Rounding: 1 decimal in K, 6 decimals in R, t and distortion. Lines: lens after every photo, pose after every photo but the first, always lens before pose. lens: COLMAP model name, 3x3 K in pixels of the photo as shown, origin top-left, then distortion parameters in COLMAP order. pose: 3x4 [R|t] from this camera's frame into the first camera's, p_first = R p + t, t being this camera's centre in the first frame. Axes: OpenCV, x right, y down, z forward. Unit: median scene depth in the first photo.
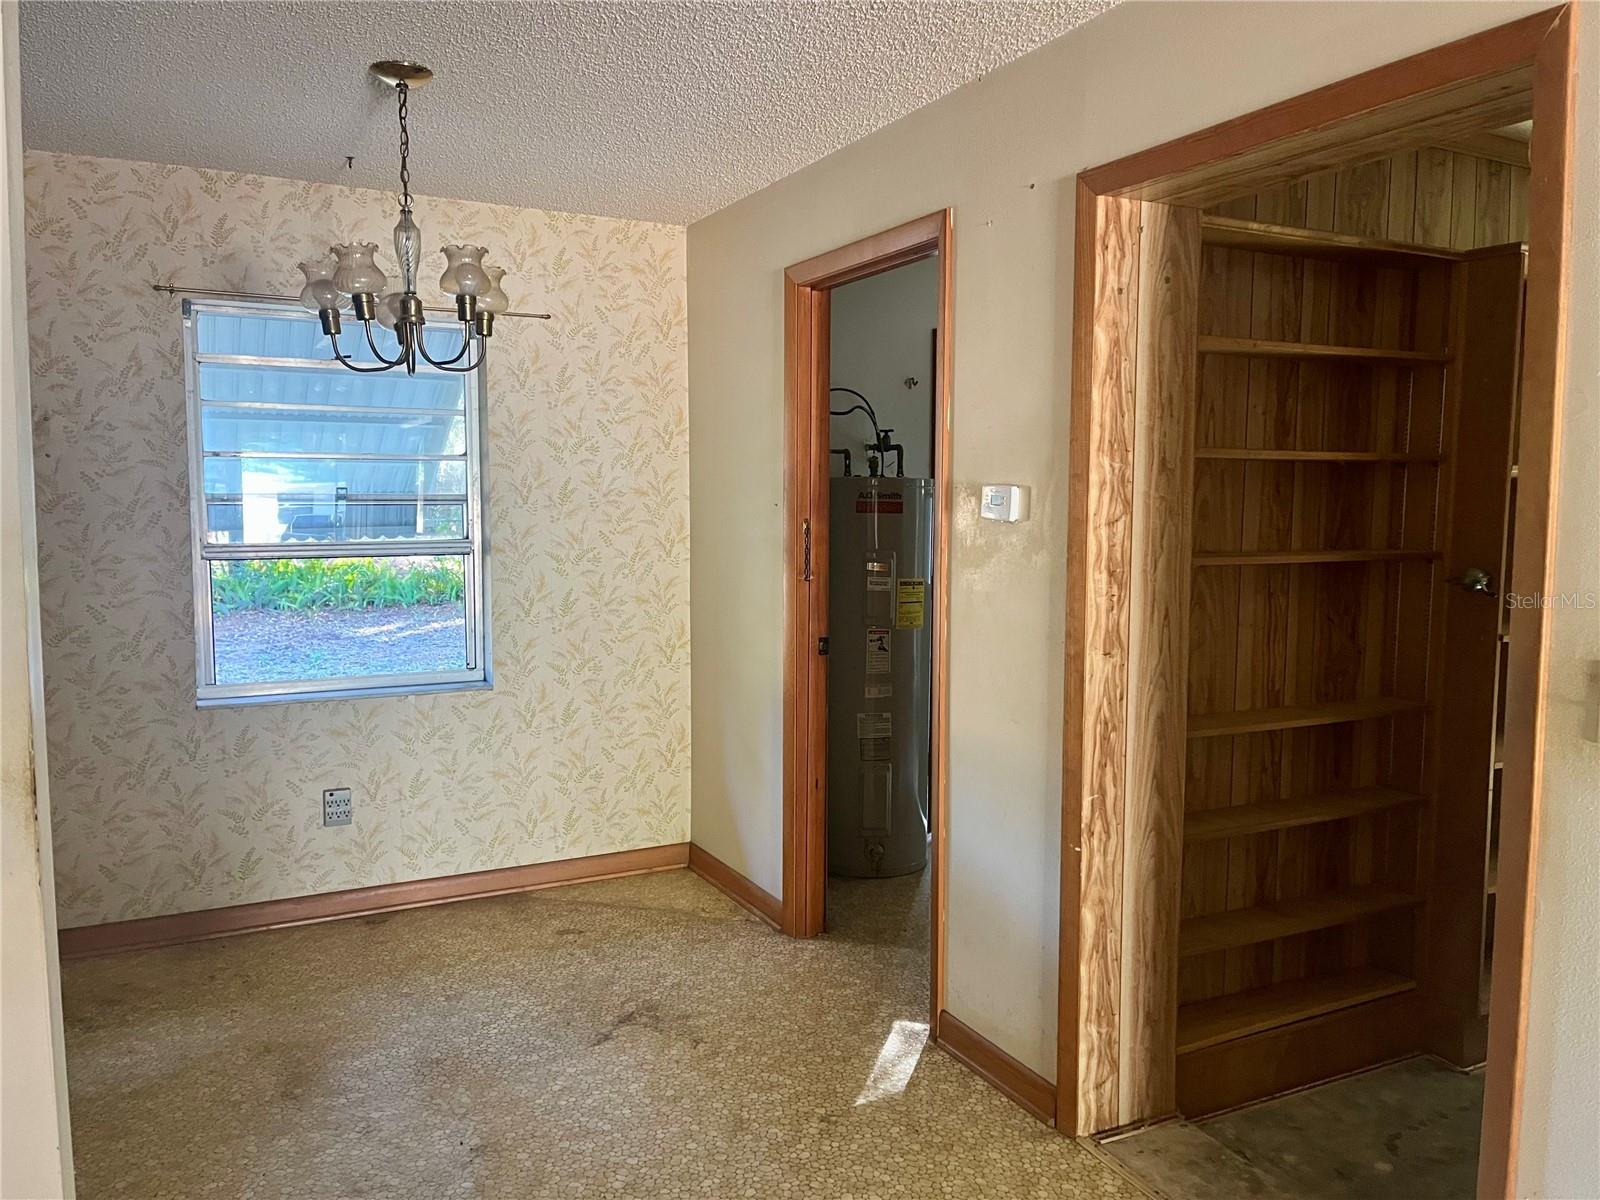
lens RADIAL K [[1207.5, 0, 800.0], [0, 1207.5, 600.0], [0, 0, 1]] dist [0.039651, -0.005031]
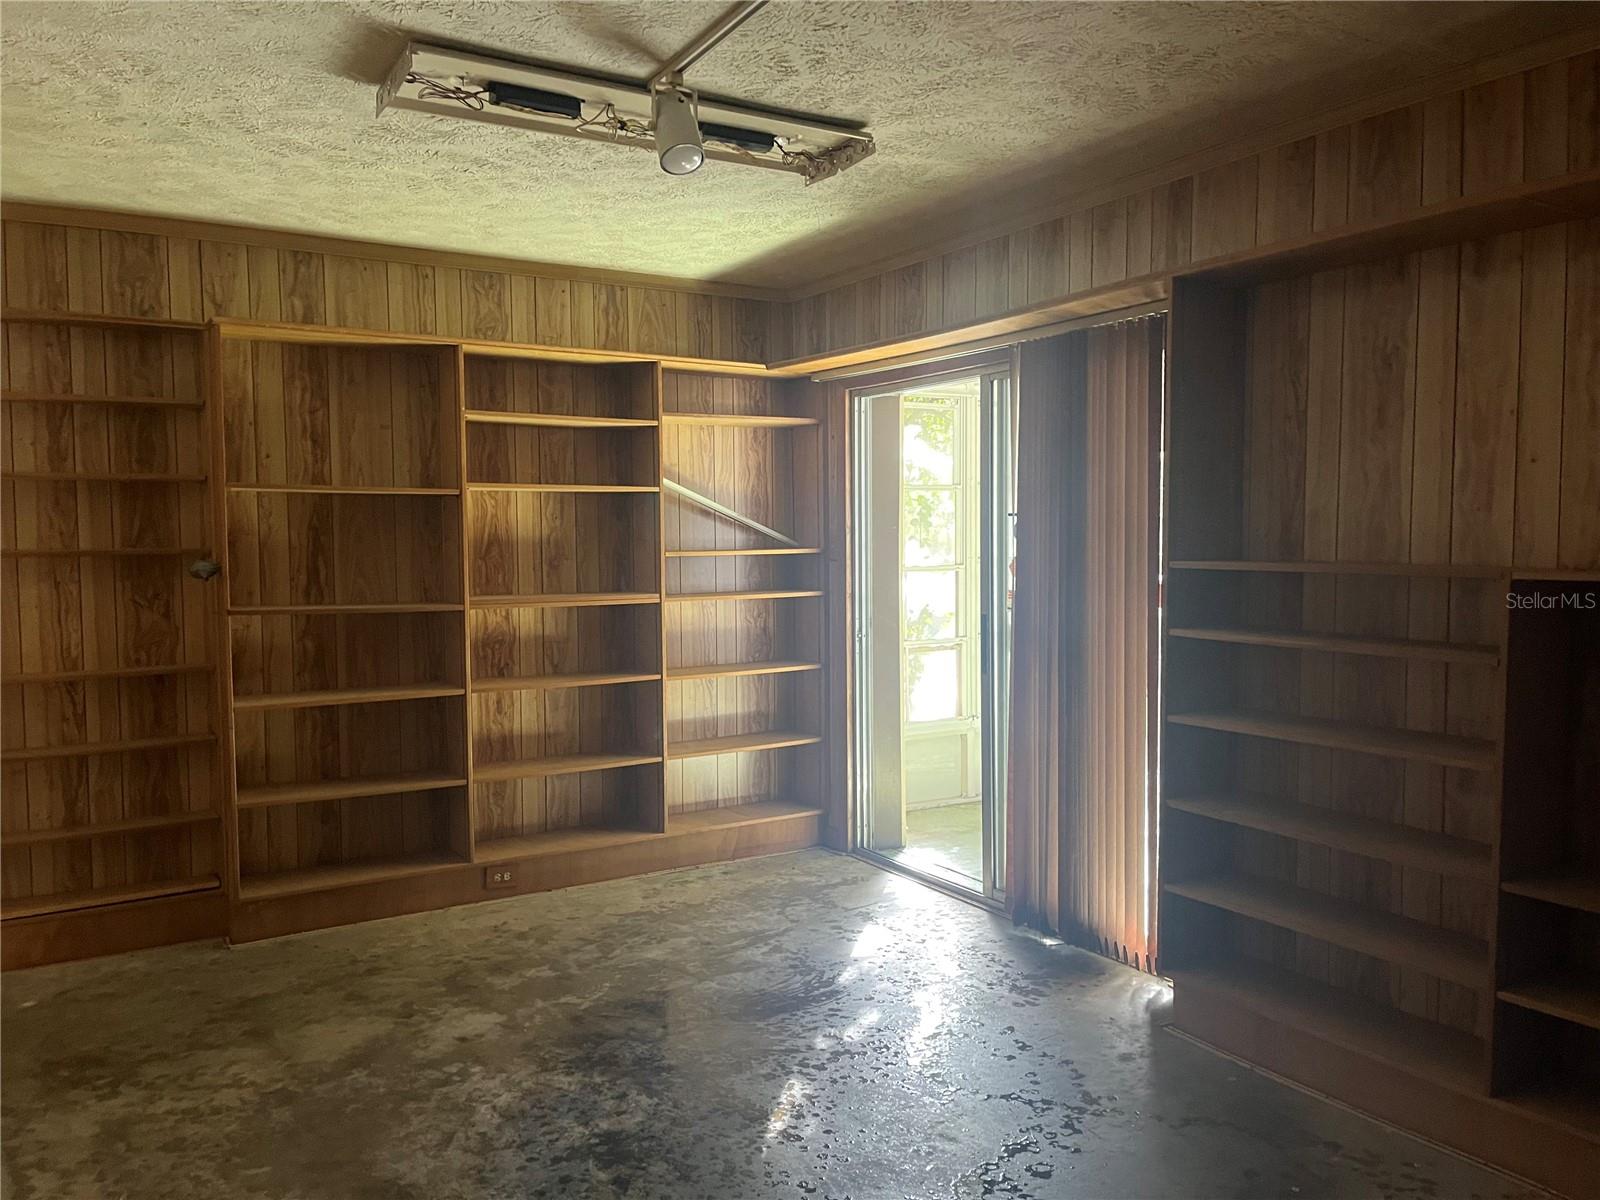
lens RADIAL K [[1207.5, 0, 800.0], [0, 1207.5, 600.0], [0, 0, 1]] dist [0.039651, -0.005031]
pose [[0.997669, -0.017135, 0.066060, 1.089225], [0.018567, 0.999604, -0.021130, 0.056075], [-0.065672, 0.022307, 0.997592, -0.355762]]
